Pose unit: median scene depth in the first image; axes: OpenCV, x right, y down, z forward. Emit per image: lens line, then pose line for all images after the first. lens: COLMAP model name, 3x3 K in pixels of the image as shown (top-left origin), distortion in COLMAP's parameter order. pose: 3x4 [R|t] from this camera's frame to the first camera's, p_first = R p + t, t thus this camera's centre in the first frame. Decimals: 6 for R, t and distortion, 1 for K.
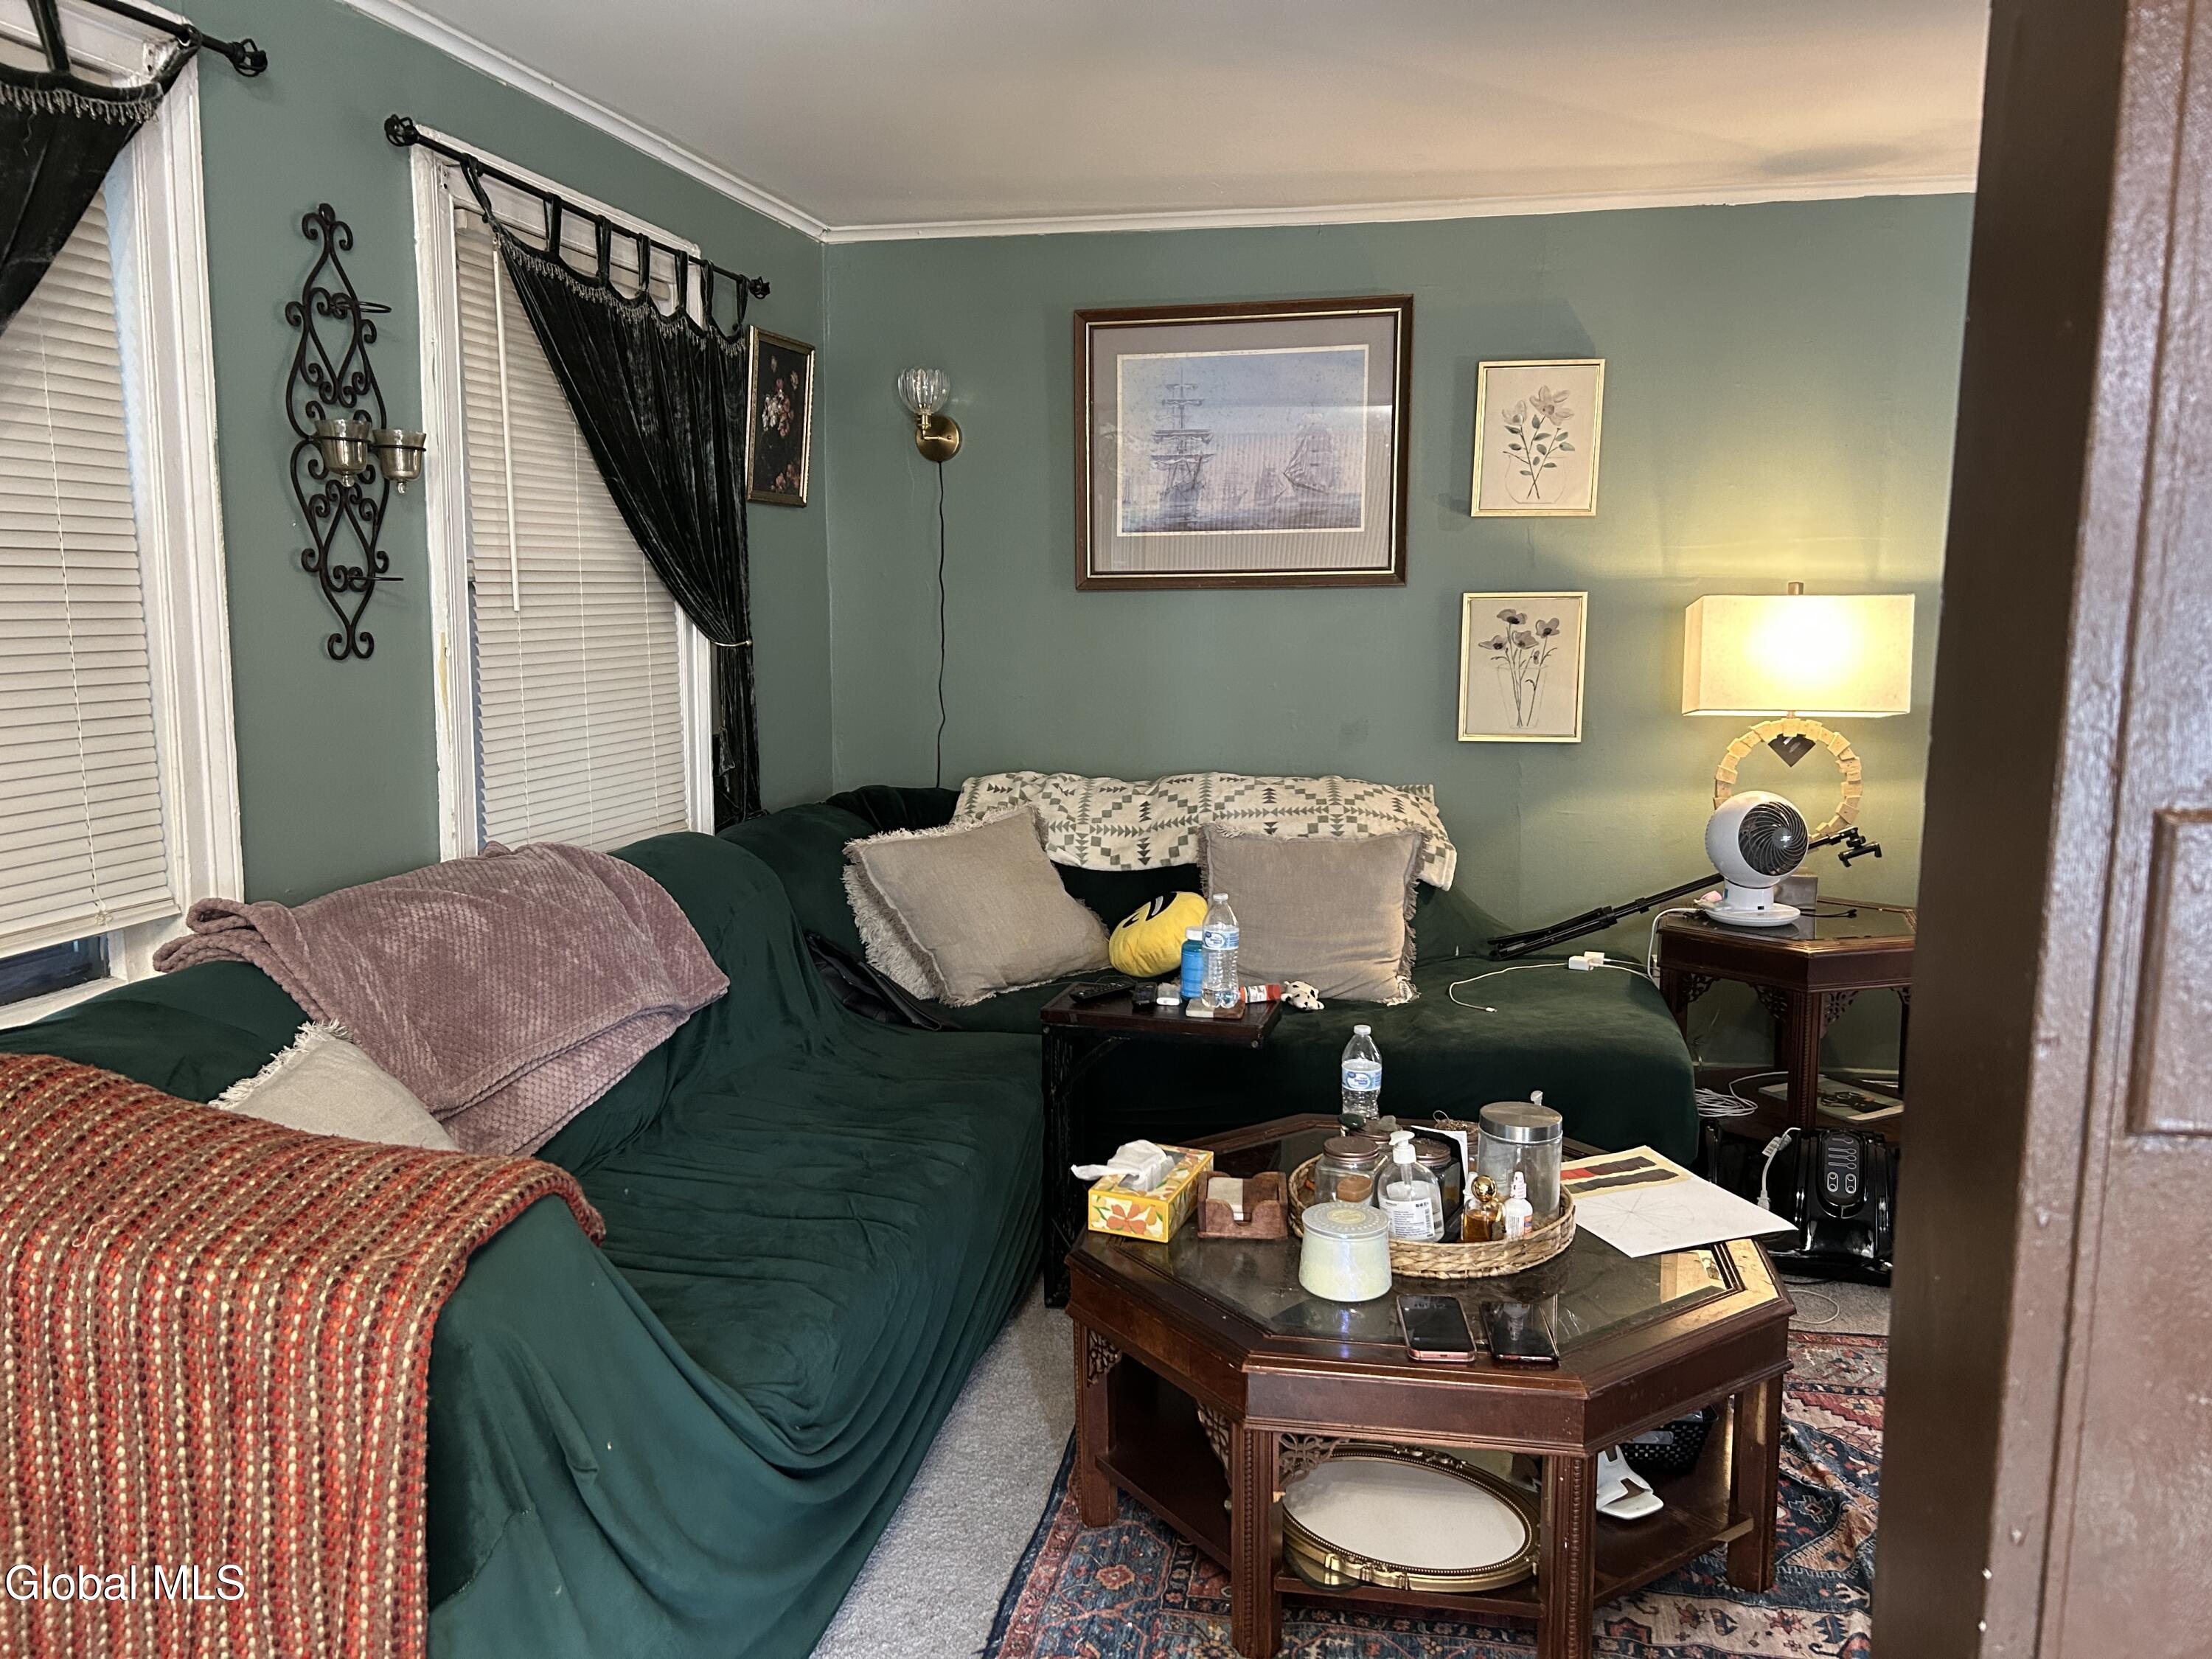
lens RADIAL K [[1643.9, 0, 1107.2], [0, 1643.9, 846.9], [0, 0, 1]] dist [0.040146, -0.039021]
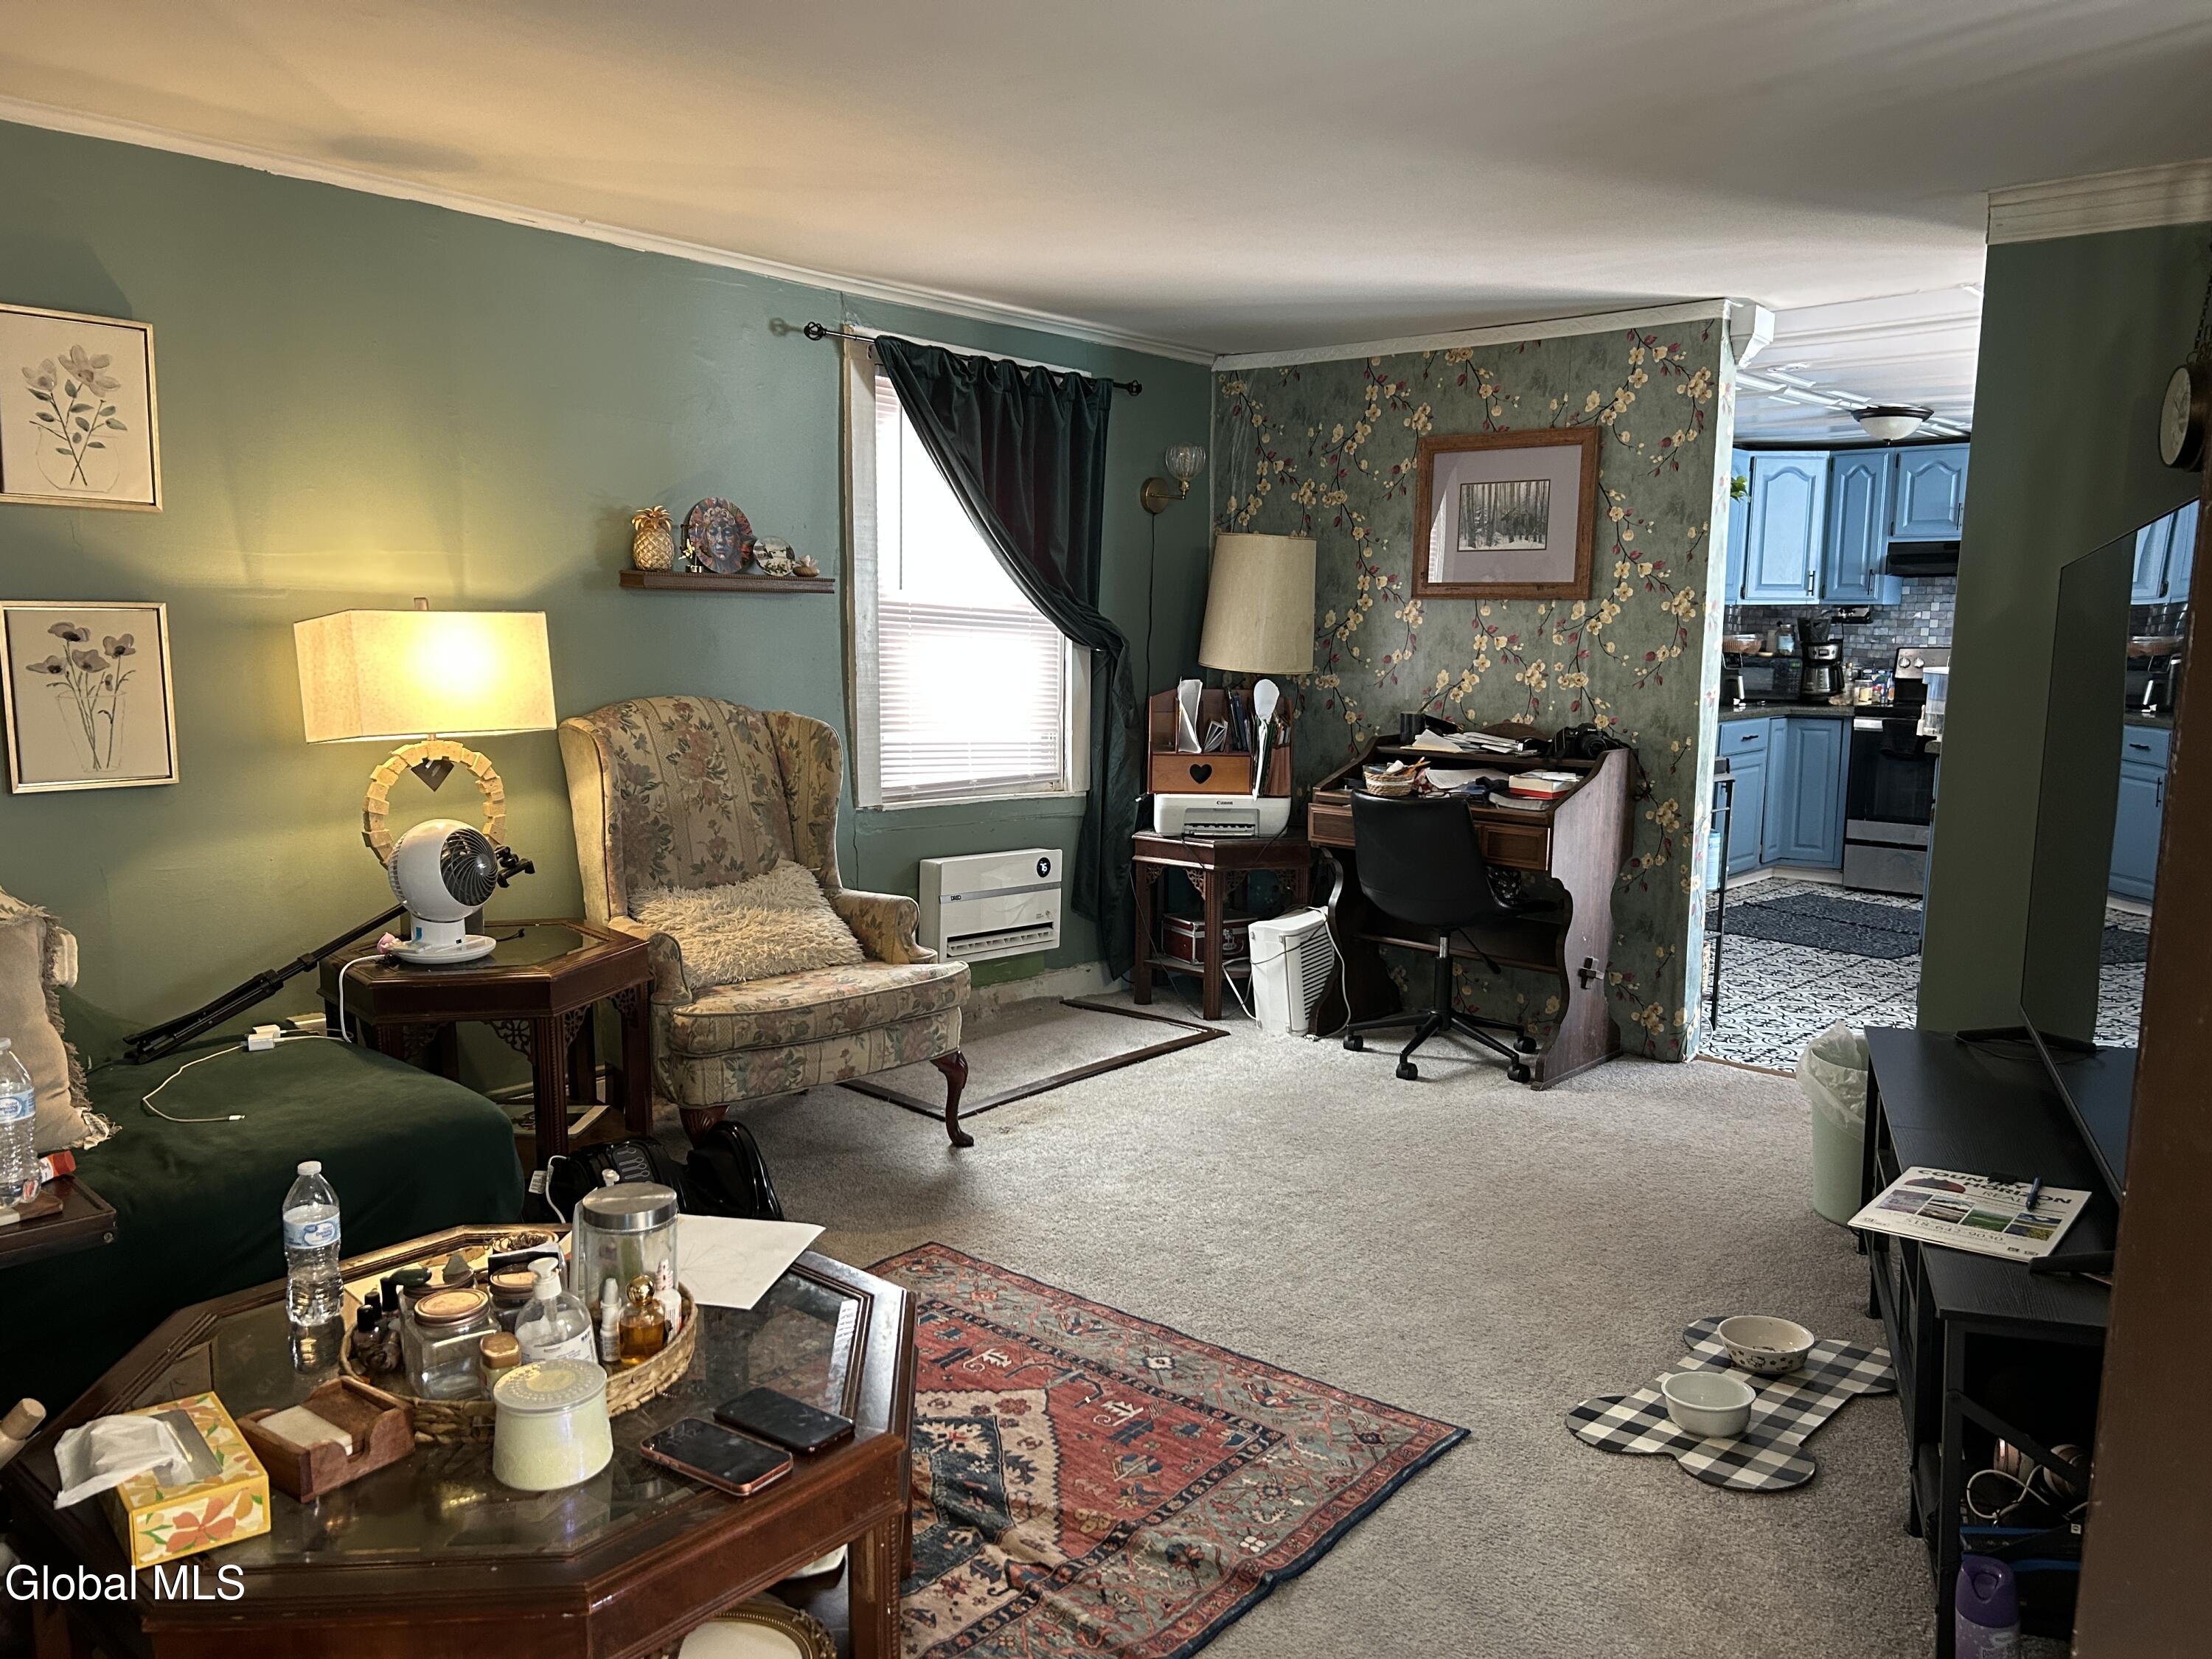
lens RADIAL K [[1643.9, 0, 1076.6], [0, 1643.9, 856.2], [0, 0, 1]] dist [0.040146, -0.039021]
pose [[0.501608, -0.117261, 0.857111, -0.217732], [0.119108, 0.990696, 0.065832, -0.029527], [-0.856856, 0.069067, 0.510908, 0.196073]]
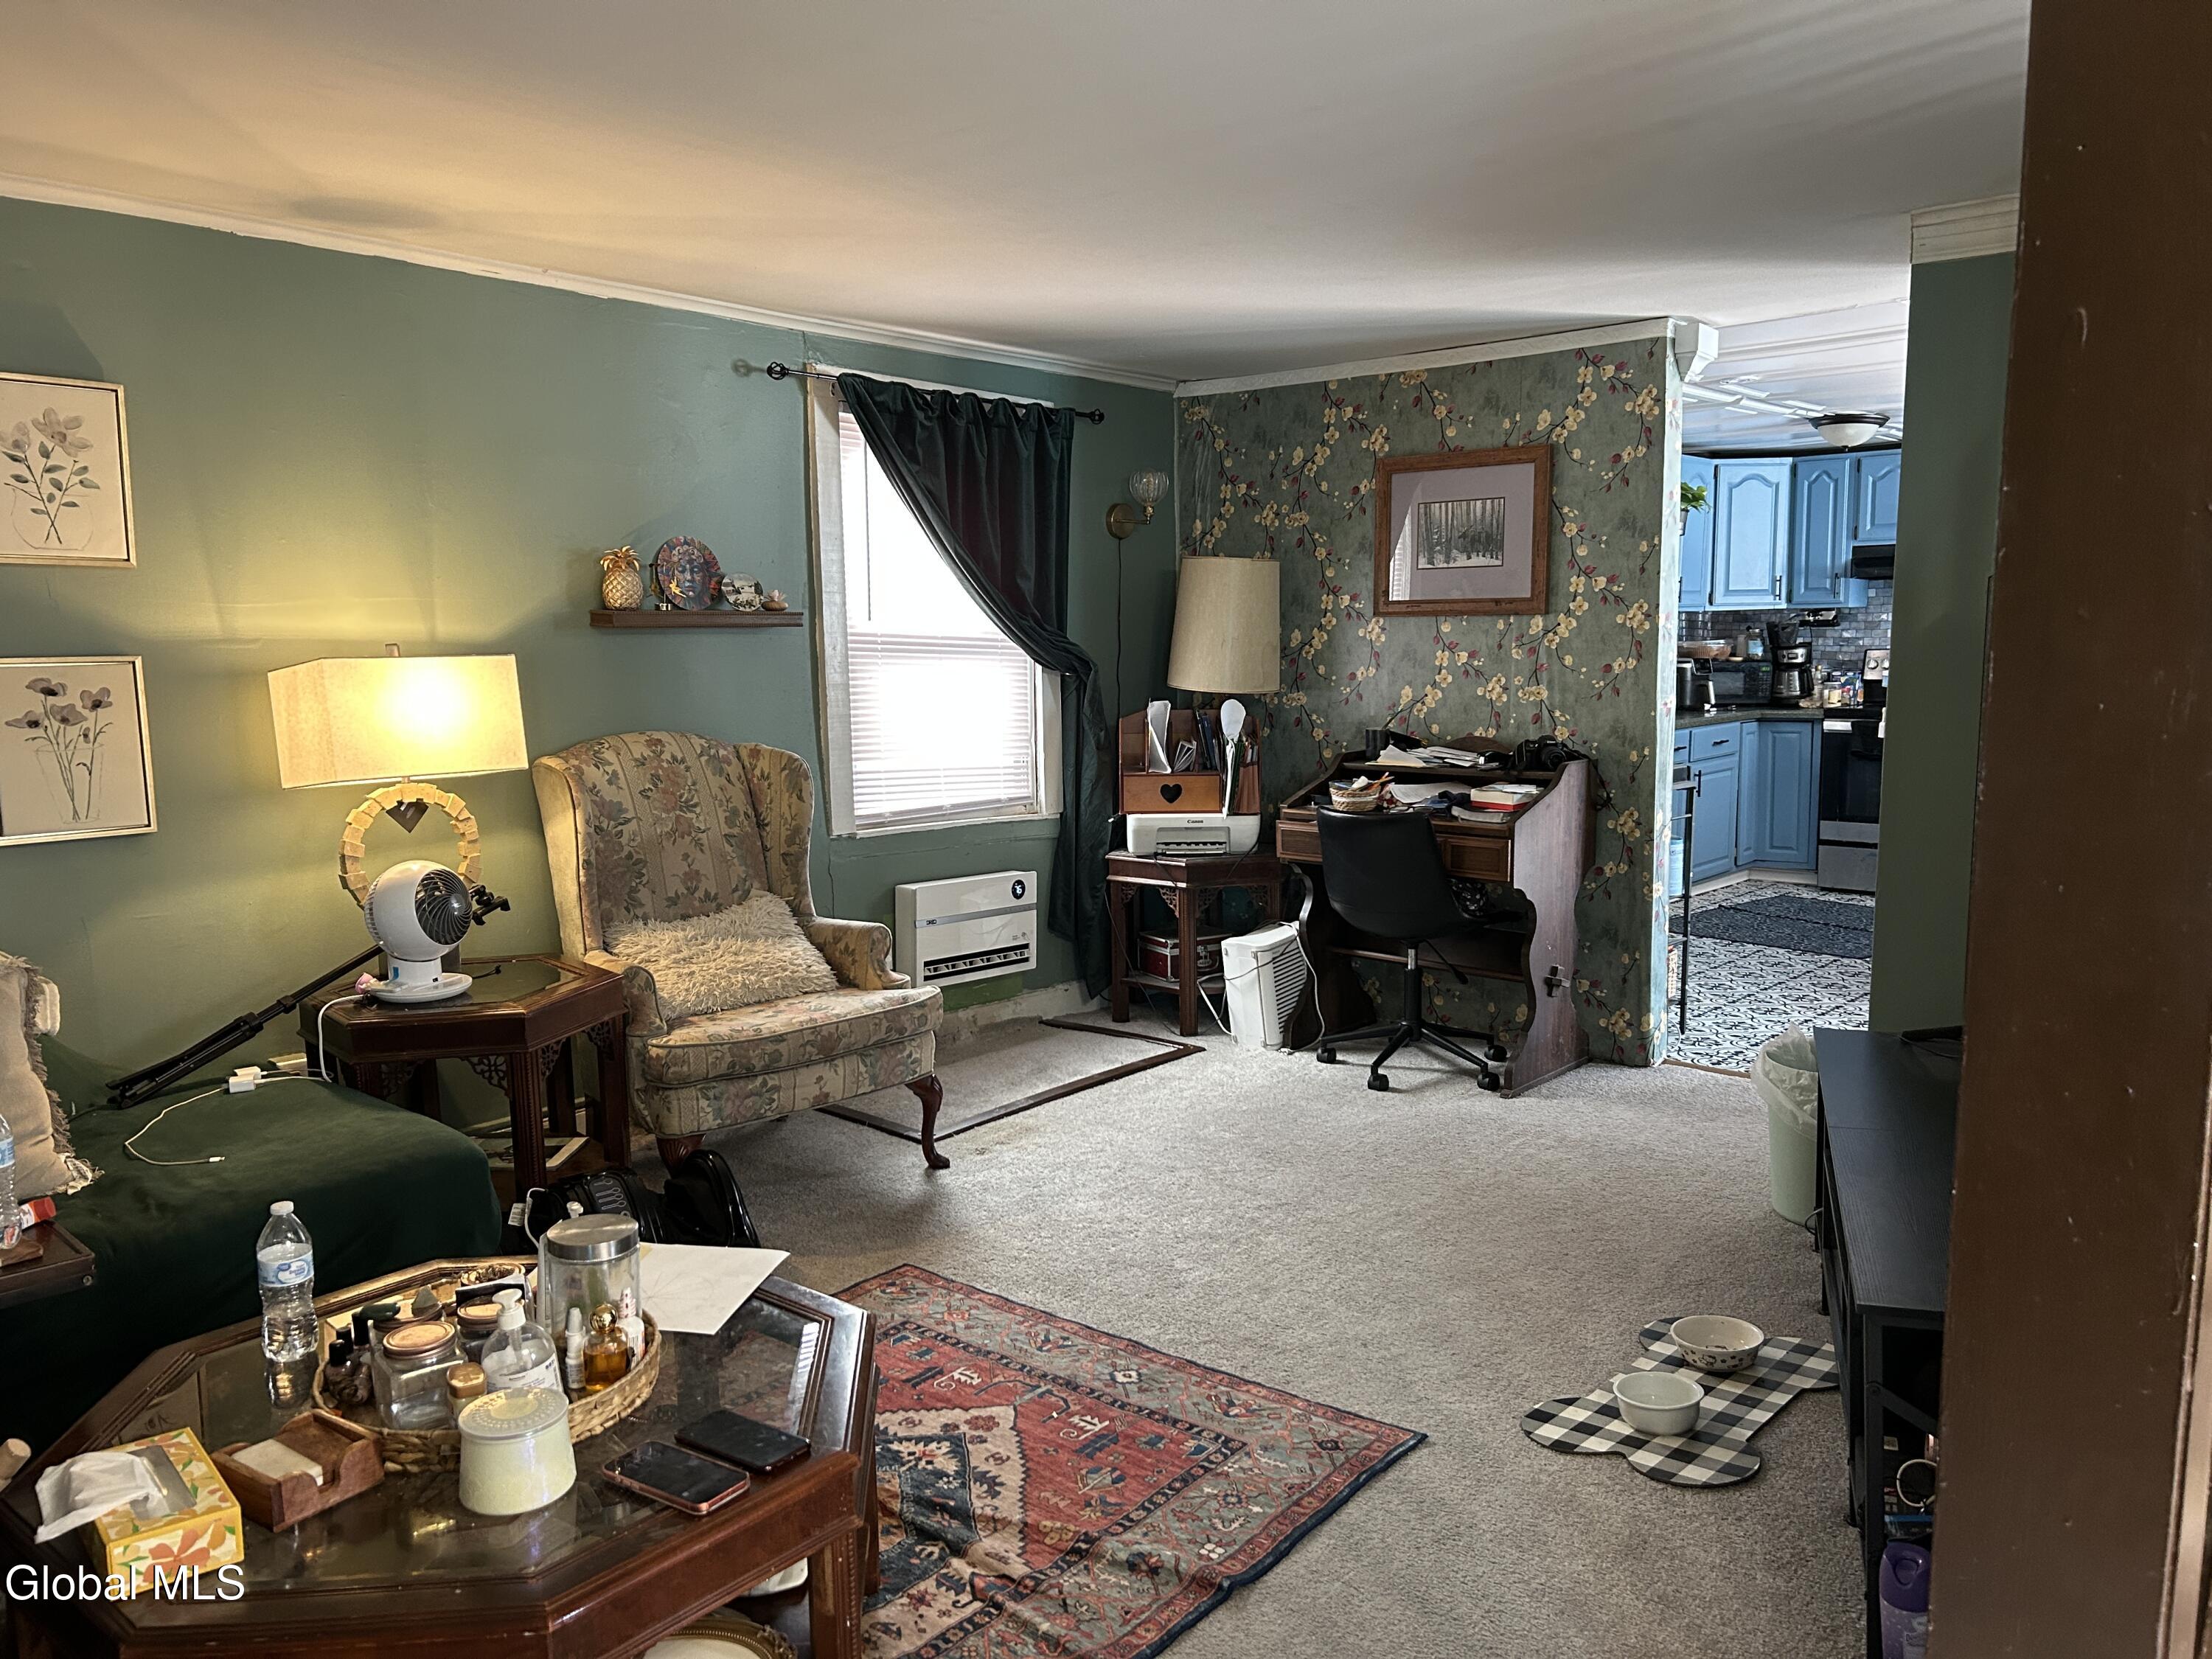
lens RADIAL K [[1643.9, 0, 1076.0], [0, 1643.9, 851.7], [0, 0, 1]] dist [0.040146, -0.039021]
pose [[0.496463, -0.119144, 0.859843, -0.224504], [0.143495, 0.988173, 0.054073, -0.033191], [-0.856116, 0.096537, 0.507688, 0.170486]]
